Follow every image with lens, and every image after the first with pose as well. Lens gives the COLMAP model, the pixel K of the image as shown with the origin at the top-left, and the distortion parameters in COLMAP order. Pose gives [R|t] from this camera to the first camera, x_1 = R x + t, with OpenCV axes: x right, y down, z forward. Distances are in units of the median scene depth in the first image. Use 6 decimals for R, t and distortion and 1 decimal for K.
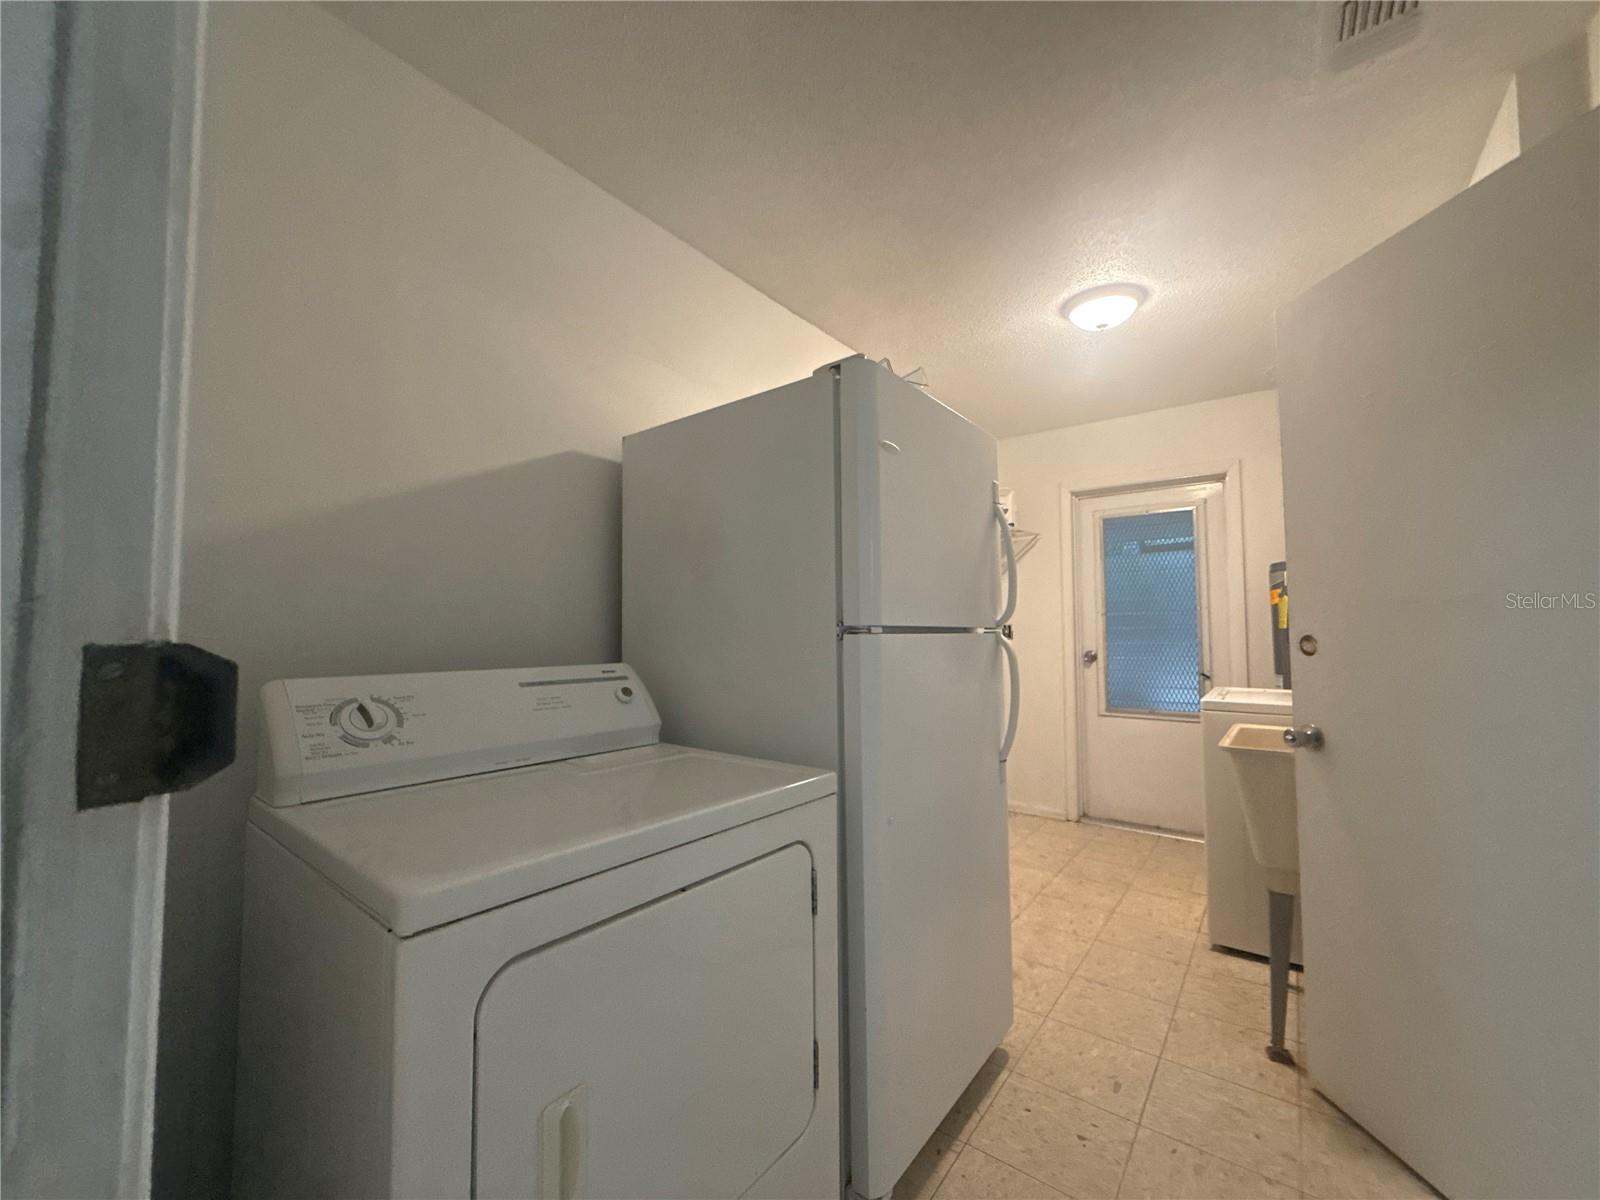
lens RADIAL K [[632.6, 0, 800.1], [0, 632.6, 600.7], [0, 0, 1]] dist [0.002535, 0.000266]
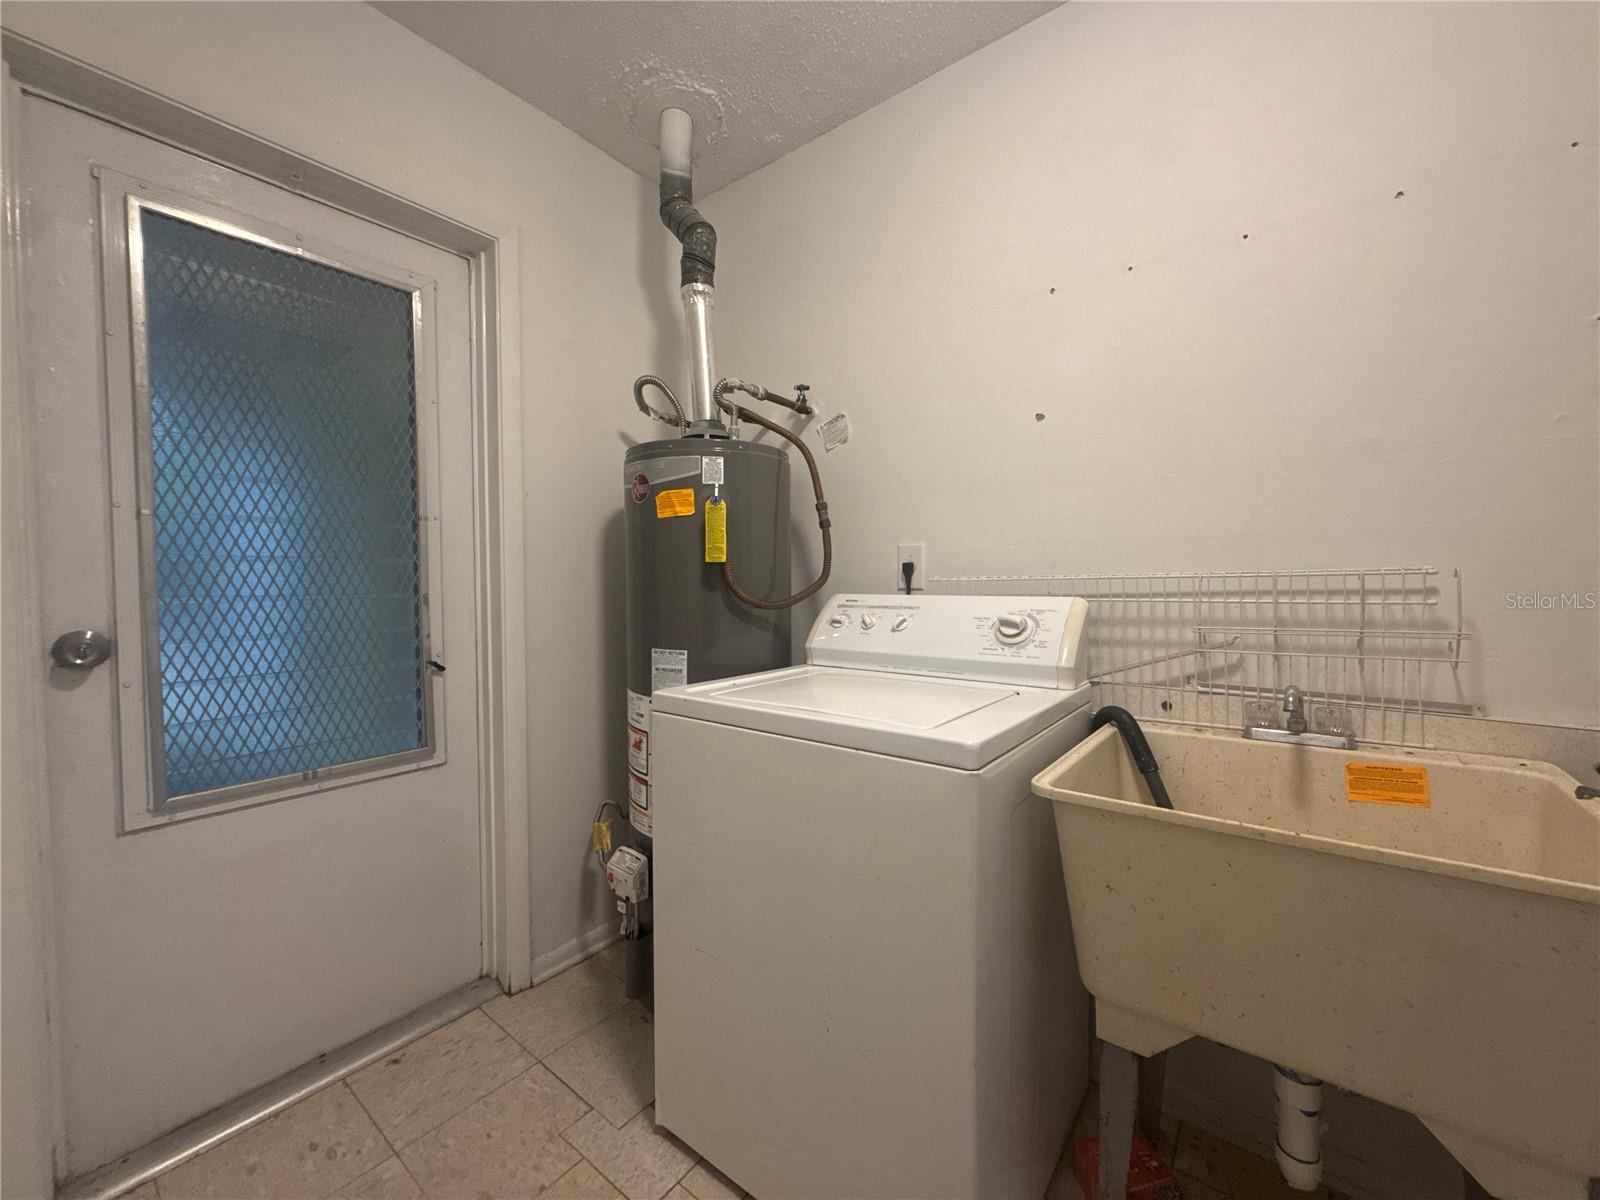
lens RADIAL K [[632.6, 0, 804.0], [0, 632.6, 602.9], [0, 0, 1]] dist [0.002535, 0.000266]
pose [[-0.002394, -0.028674, 0.999586, 0.287717], [-0.041319, 0.998738, 0.028551, 0.079075], [-0.999143, -0.041234, -0.003575, 1.196007]]
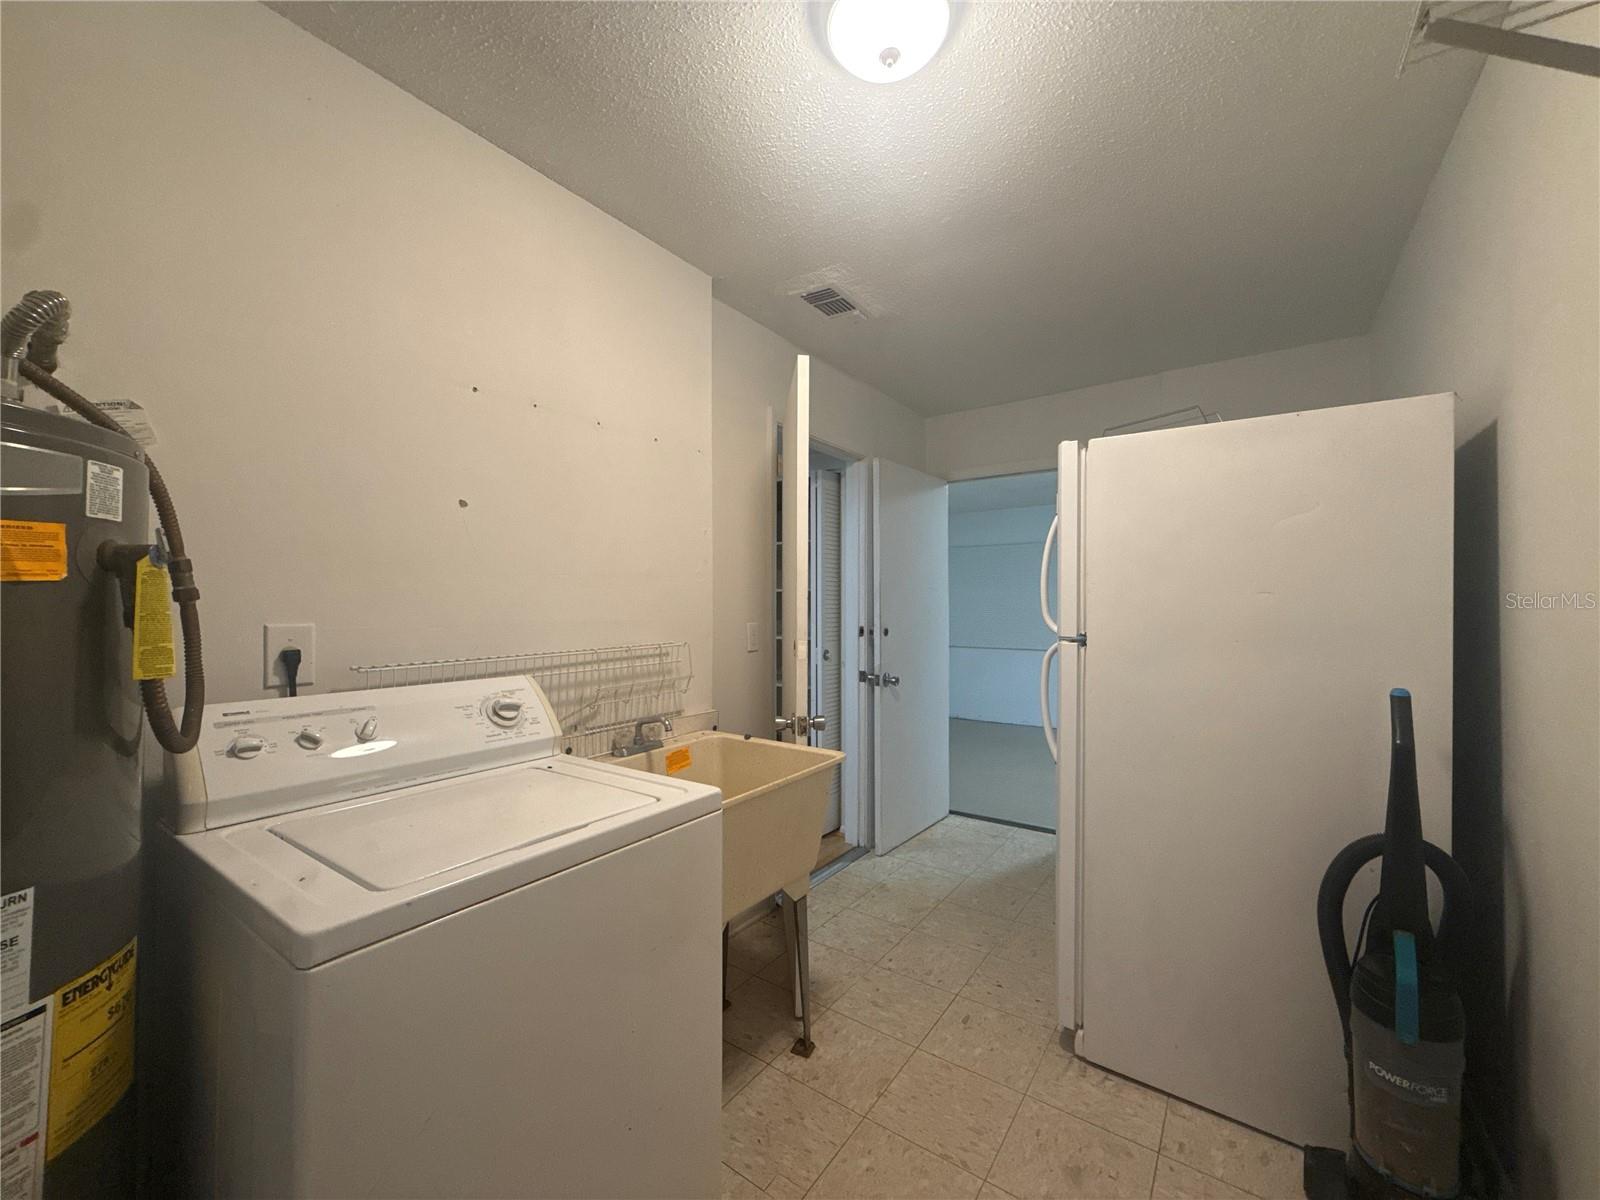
lens RADIAL K [[632.6, 0, 805.4], [0, 632.6, 602.0], [0, 0, 1]] dist [0.002535, 0.000266]
pose [[-0.998887, 0.006789, -0.046670, 0.647620], [0.009292, 0.998518, -0.053623, 0.036348], [0.046237, -0.053997, -0.997470, 1.685630]]
